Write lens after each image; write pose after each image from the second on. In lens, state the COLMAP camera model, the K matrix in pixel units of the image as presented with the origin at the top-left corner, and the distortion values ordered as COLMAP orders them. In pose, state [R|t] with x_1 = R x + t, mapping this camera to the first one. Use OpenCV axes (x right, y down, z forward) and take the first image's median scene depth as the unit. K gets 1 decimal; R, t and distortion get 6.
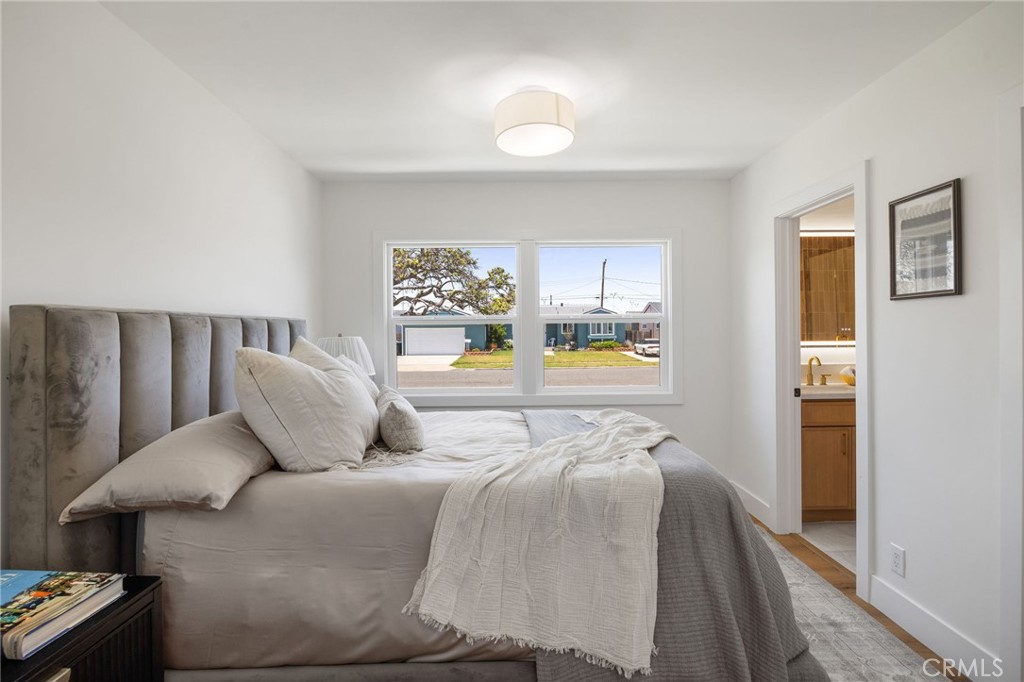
lens RADIAL K [[482.0, 0, 514.2], [0, 482.0, 330.8], [0, 0, 1]] dist [-0.000328, -0.000037]
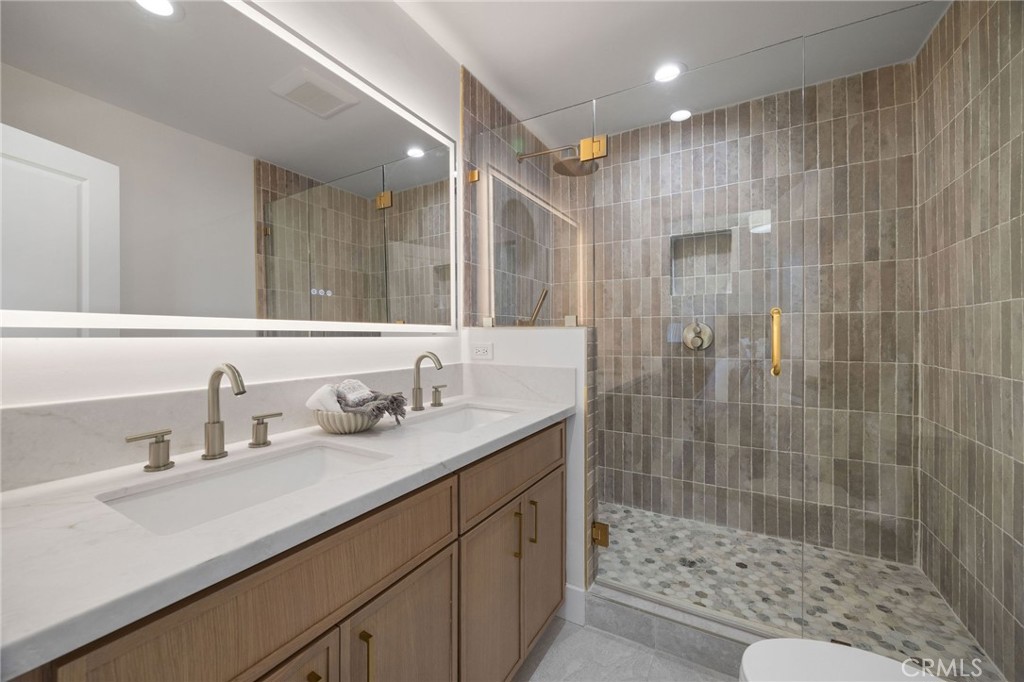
lens RADIAL K [[402.6, 0, 510.8], [0, 402.6, 333.1], [0, 0, 1]] dist [-0.000696, -0.000080]
pose [[0.506793, 0.006263, 0.862045, 0.491727], [-0.004441, 0.999979, -0.004654, 0.034468], [-0.862056, -0.001470, 0.506810, 0.712594]]
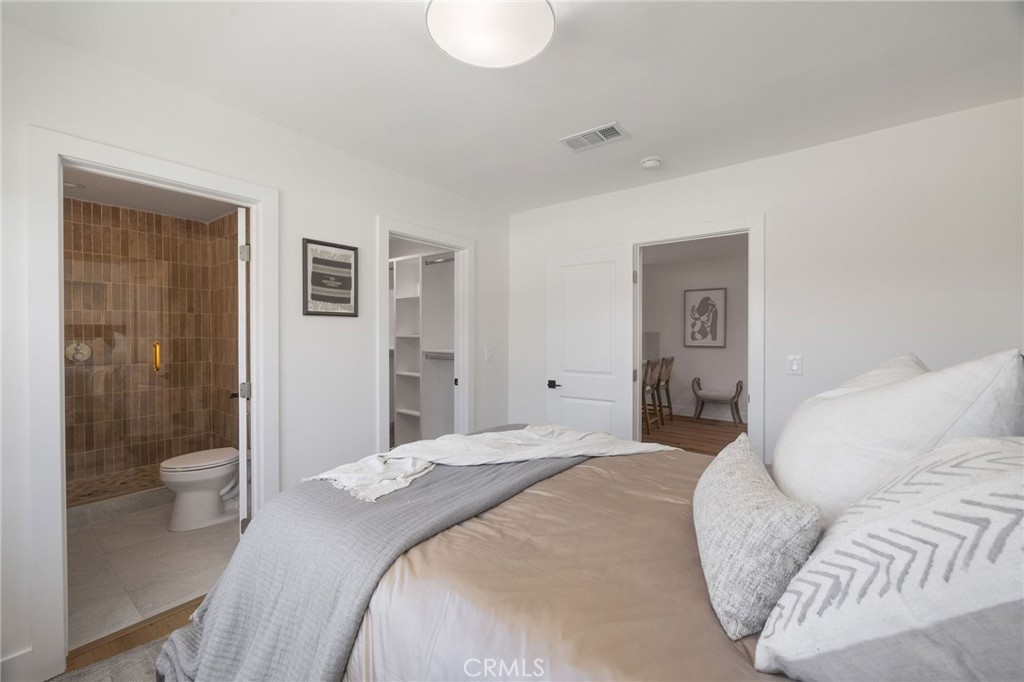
lens RADIAL K [[404.6, 0, 510.1], [0, 404.6, 337.7], [0, 0, 1]] dist [0.001003, 0.000021]
pose [[-0.784930, -0.002898, 0.619578, -0.190636], [0.002078, 0.999971, 0.007310, -0.005545], [-0.619582, 0.007026, -0.784901, 0.901896]]
